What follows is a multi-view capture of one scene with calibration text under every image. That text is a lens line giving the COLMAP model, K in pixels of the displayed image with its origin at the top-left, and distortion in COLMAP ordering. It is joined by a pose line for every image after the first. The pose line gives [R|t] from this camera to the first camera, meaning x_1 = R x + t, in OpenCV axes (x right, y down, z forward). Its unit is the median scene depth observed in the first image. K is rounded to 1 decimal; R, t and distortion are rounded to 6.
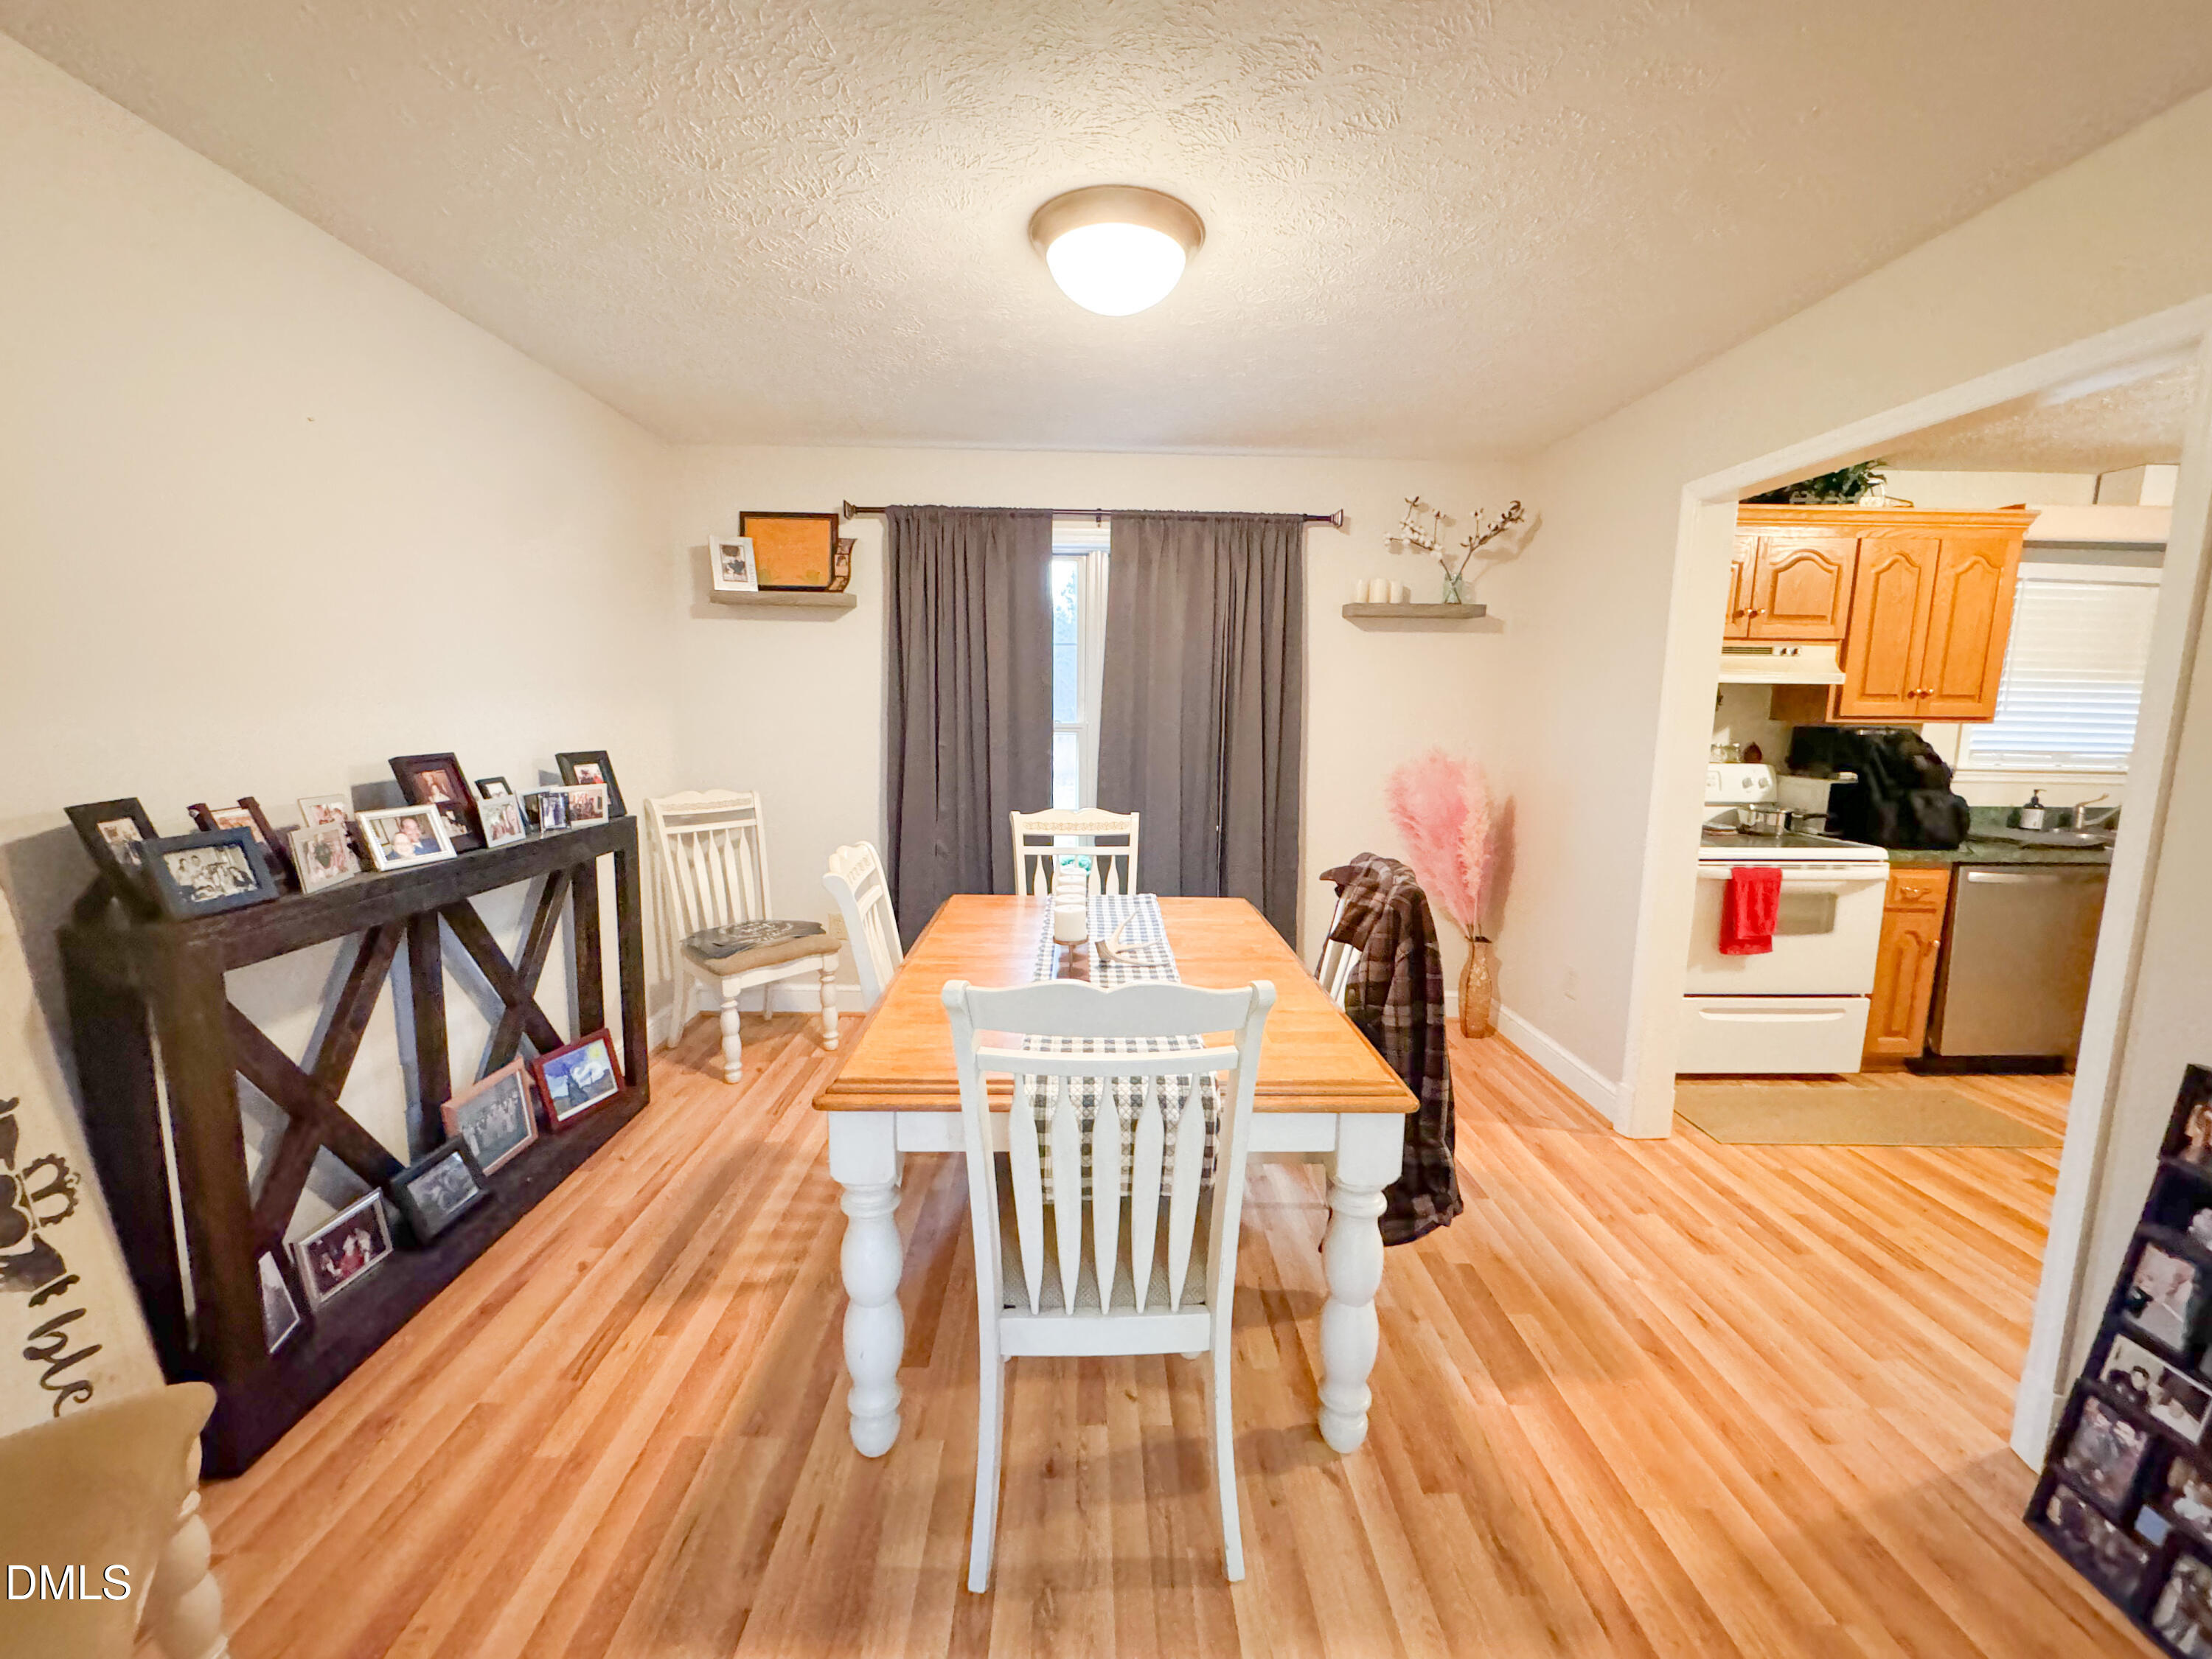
lens RADIAL K [[890.9, 0, 1106.0], [0, 890.9, 829.5], [0, 0, 1]] dist [-0.002946, 0.000332]
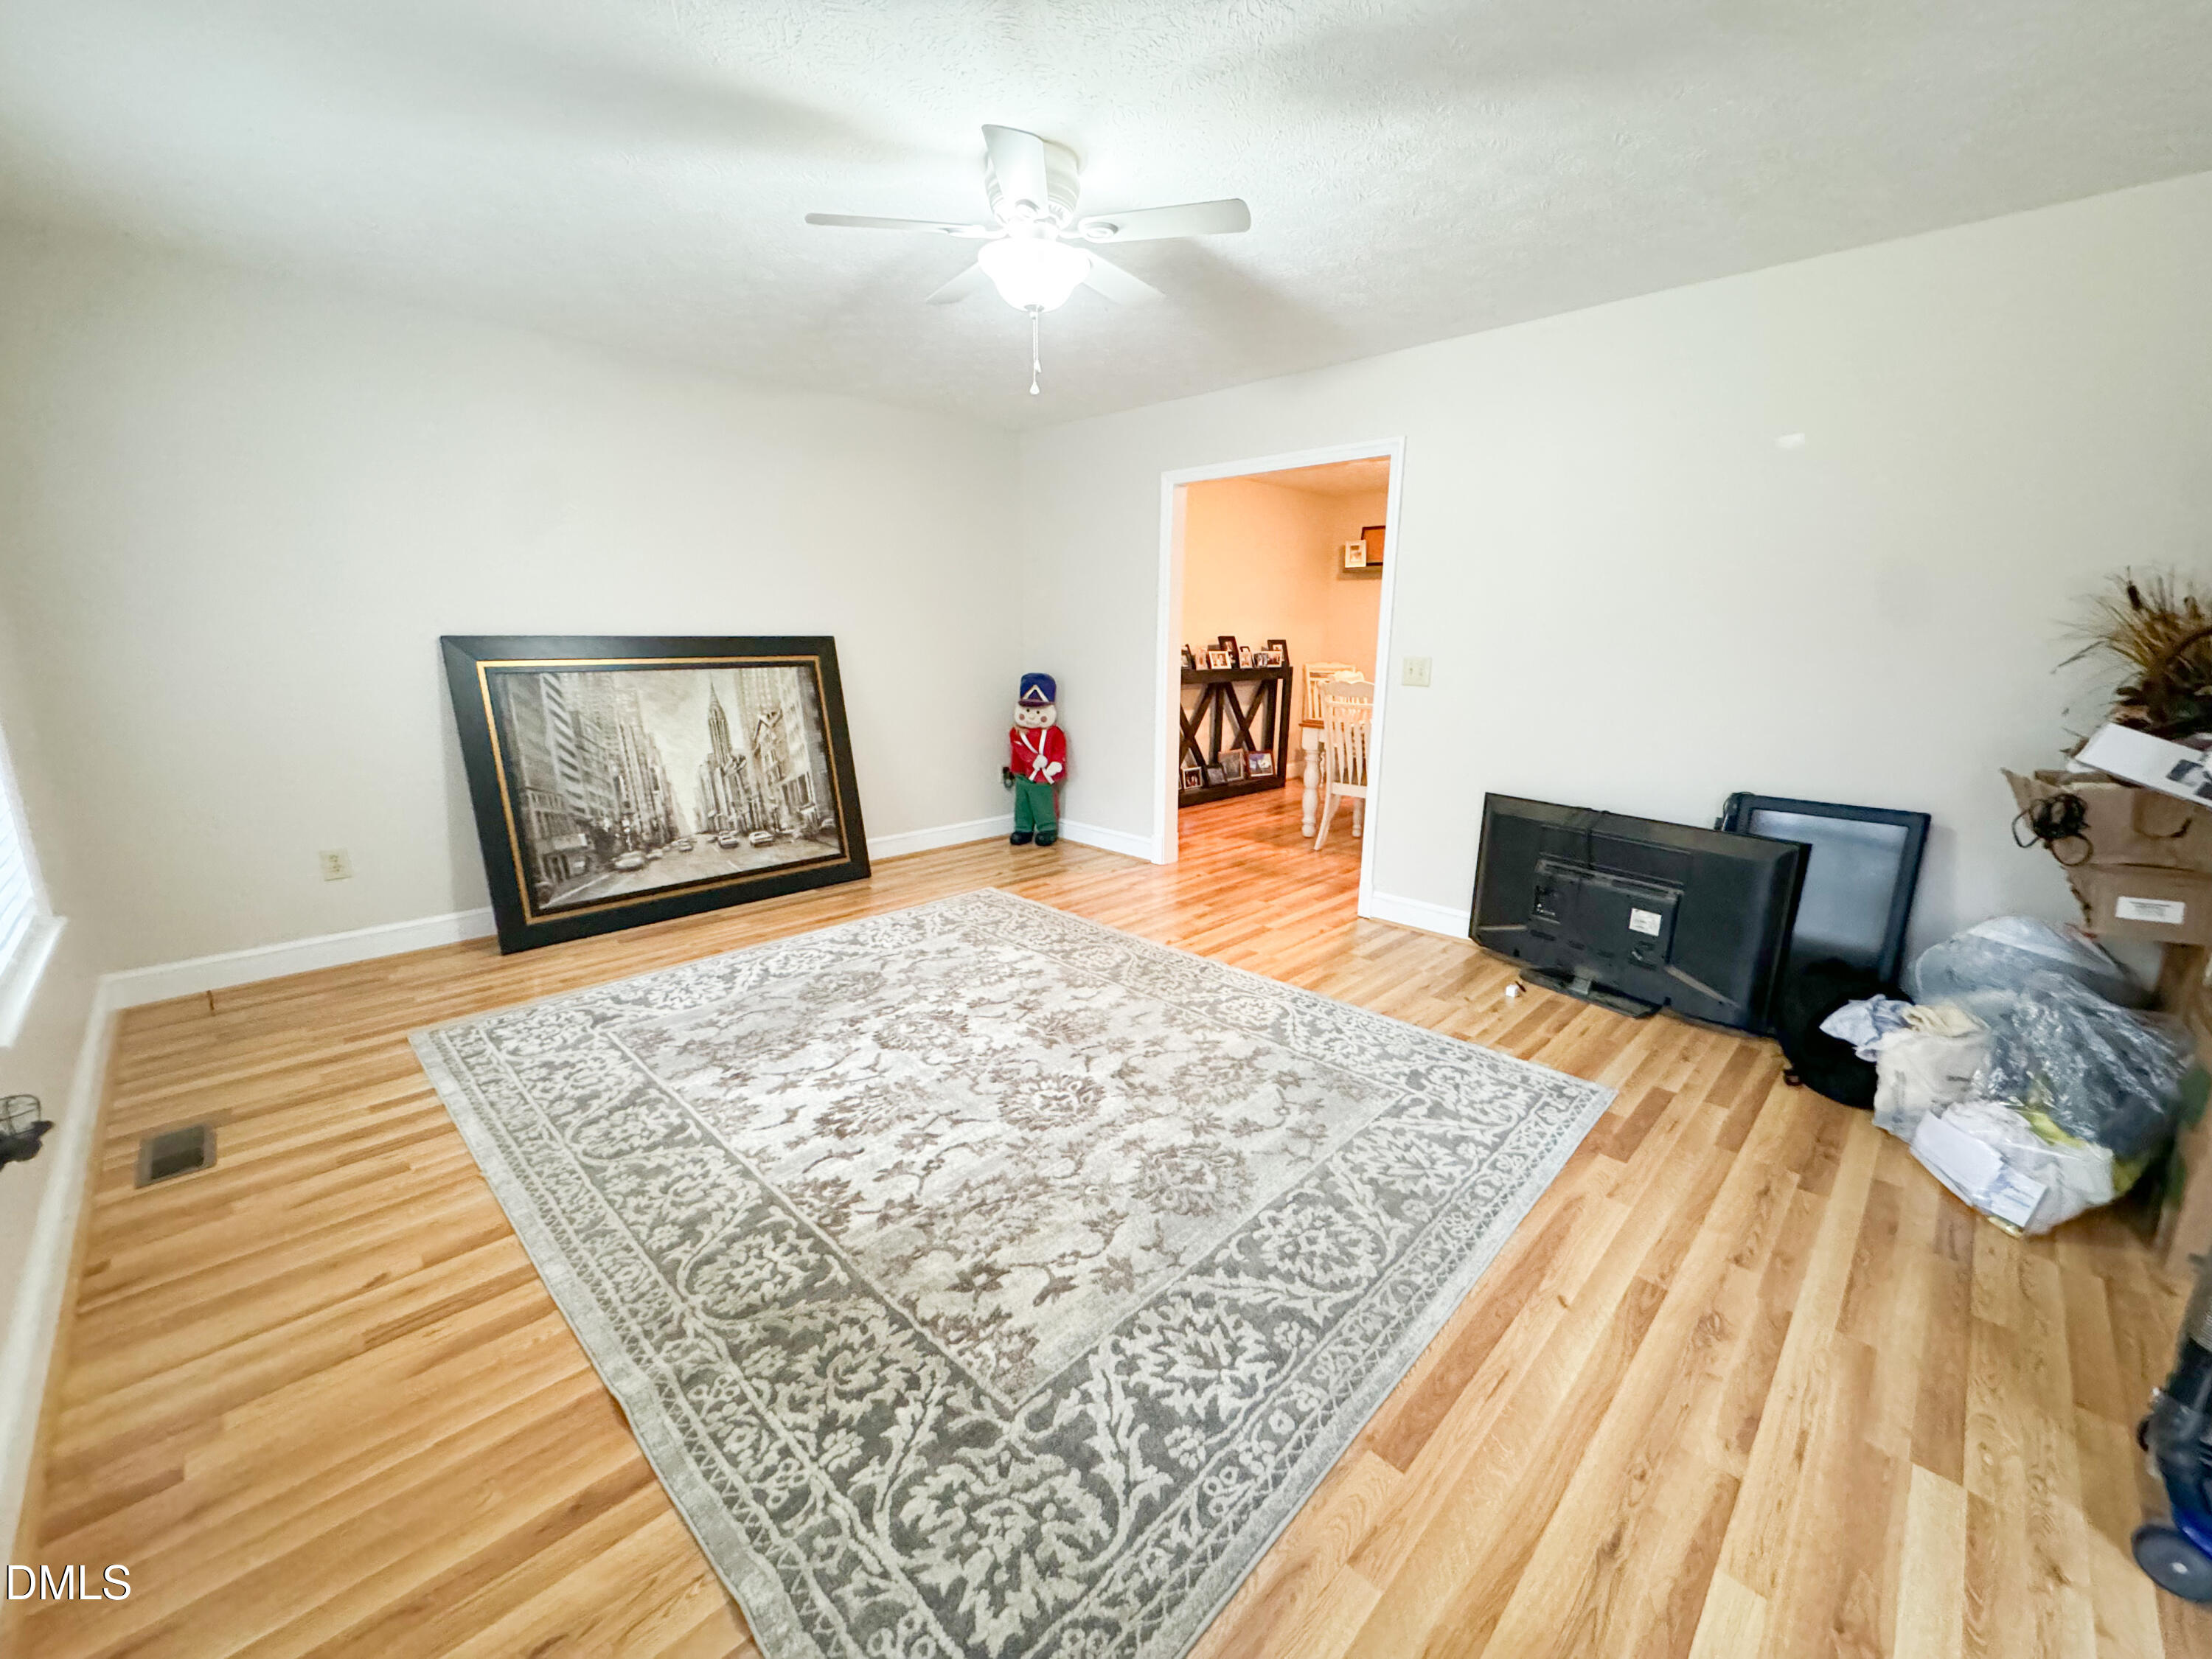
lens RADIAL K [[886.6, 0, 1094.2], [0, 886.6, 834.3], [0, 0, 1]] dist [-0.001003, -0.000047]
pose [[0.690347, 0.154819, -0.706719, 1.007575], [-0.097913, 0.987841, 0.120758, 0.225111], [0.716822, -0.014168, 0.697112, -1.251263]]
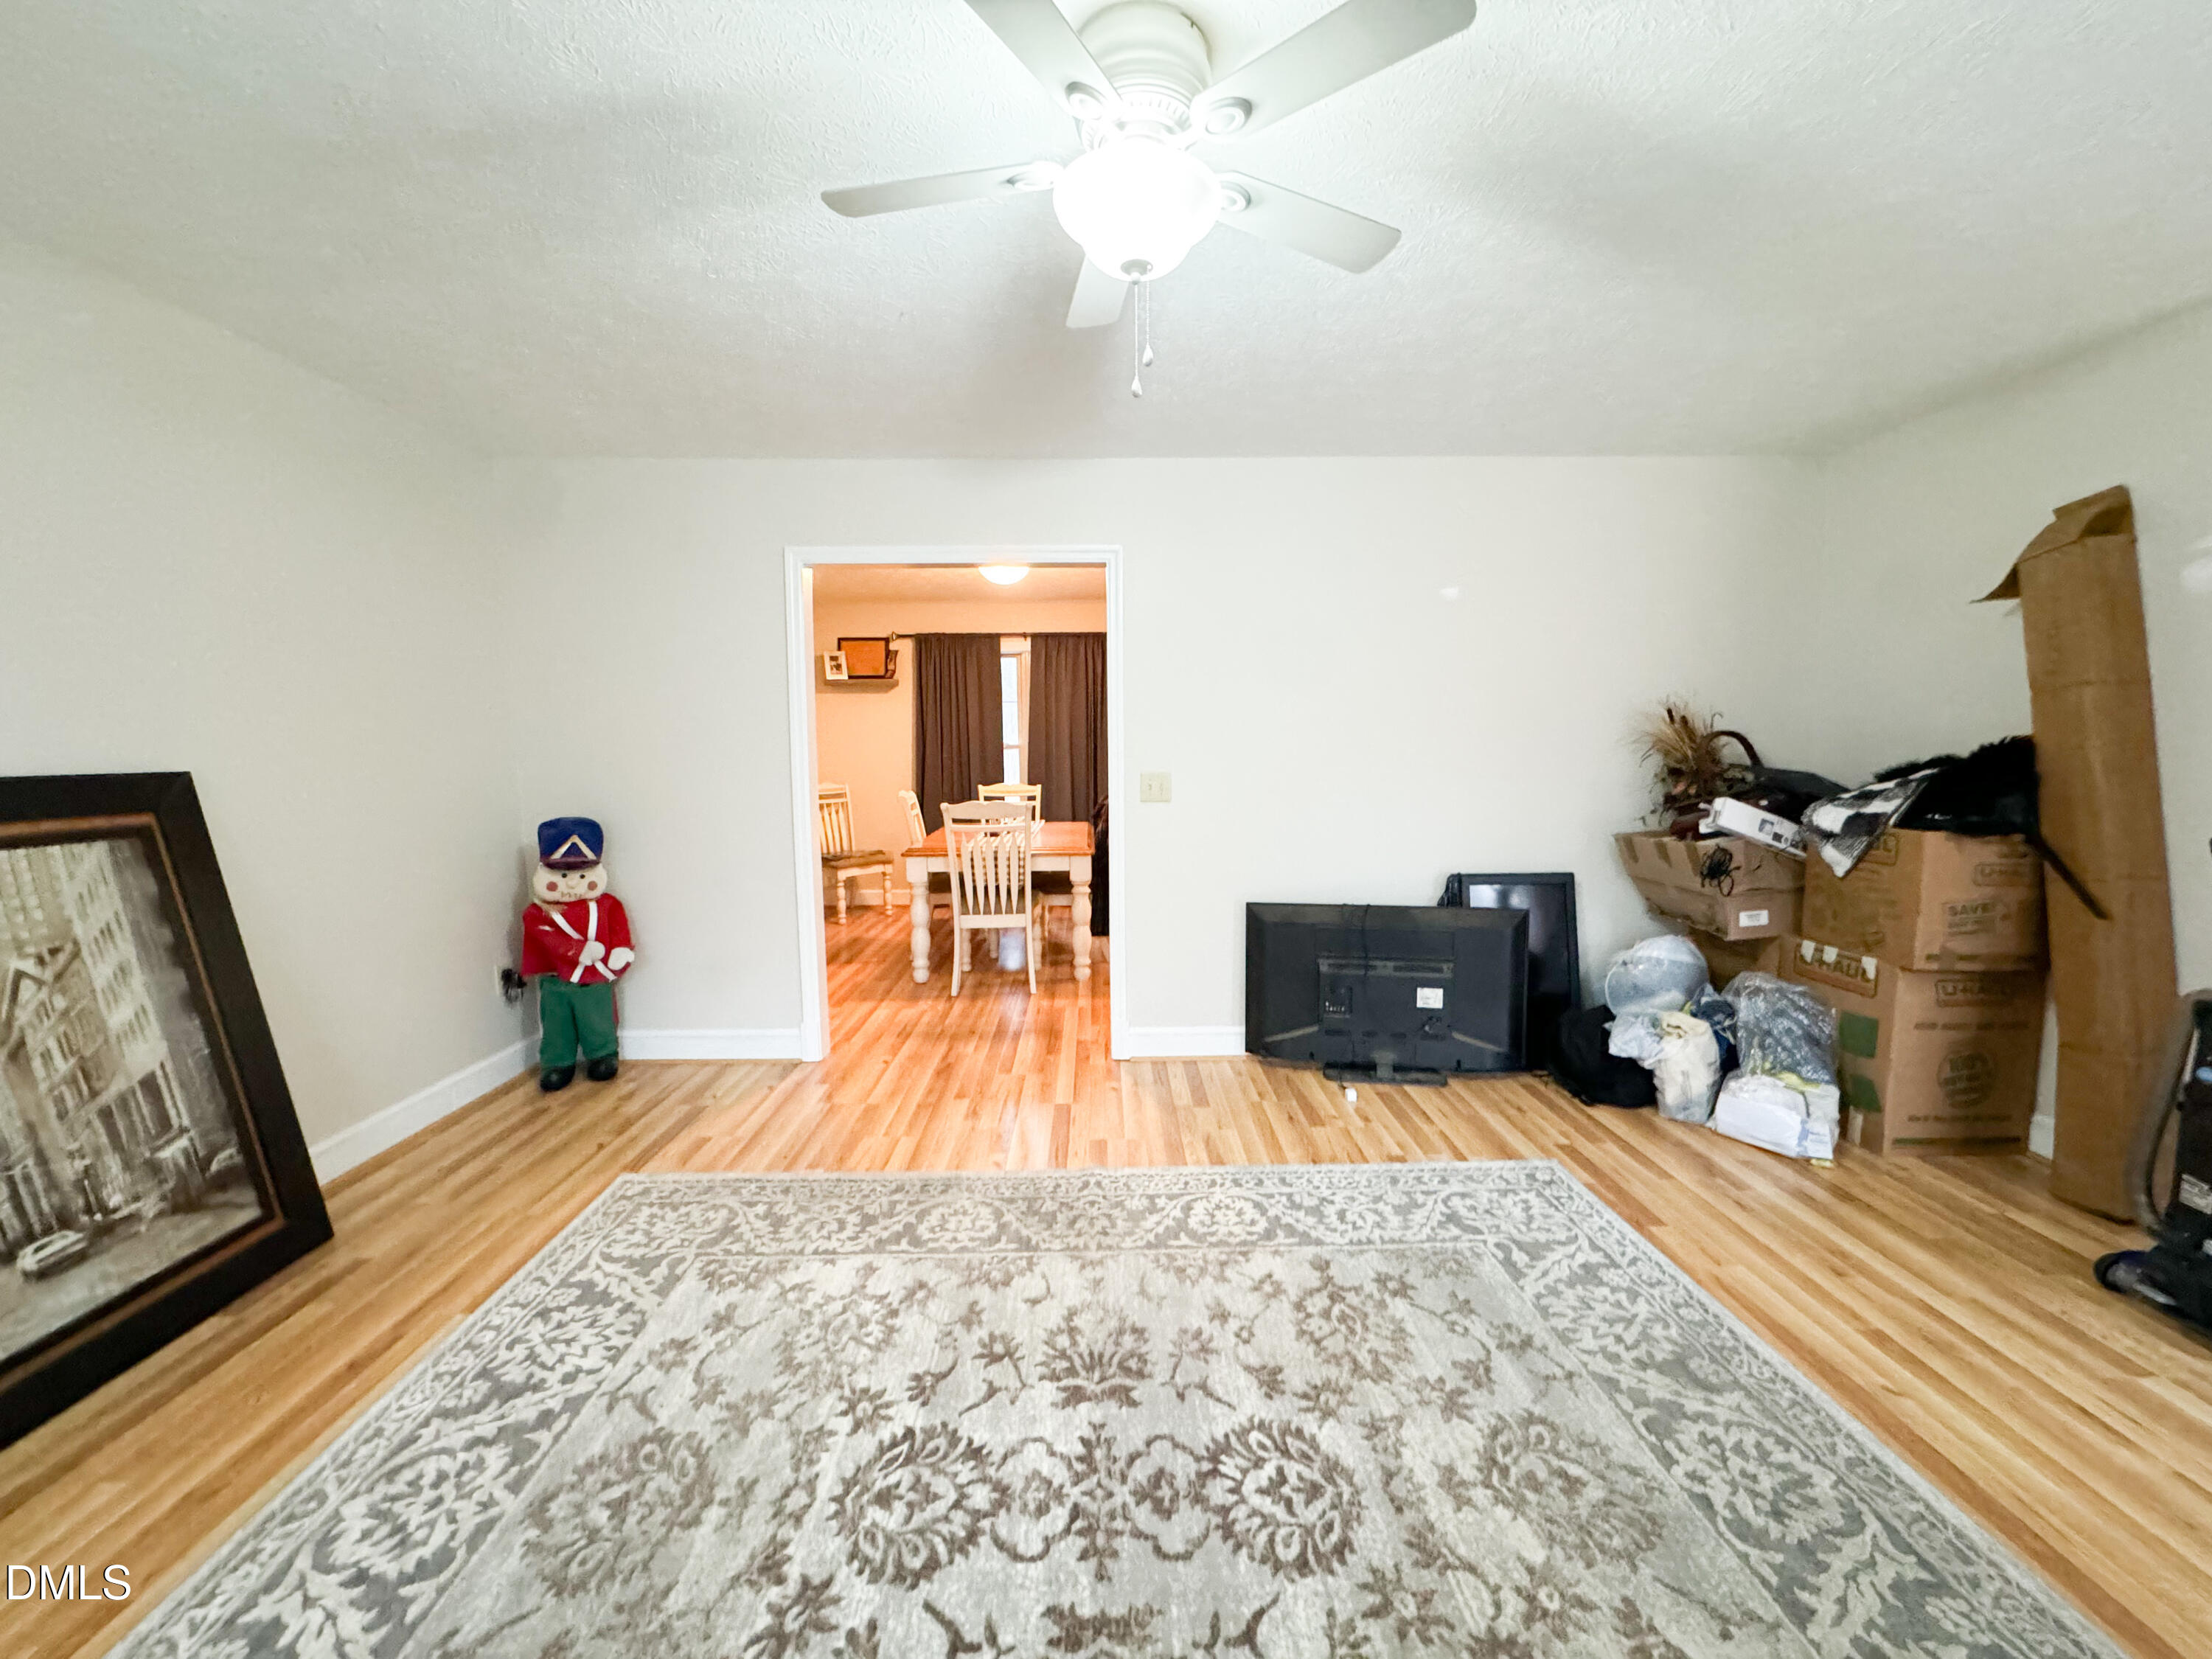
lens RADIAL K [[890.9, 0, 1106.0], [0, 890.9, 829.5], [0, 0, 1]] dist [-0.002946, 0.000332]
pose [[0.999715, -0.020497, -0.012216, 0.251641], [0.019936, 0.998817, -0.044350, 0.211435], [0.013111, 0.044094, 0.998941, -1.237351]]
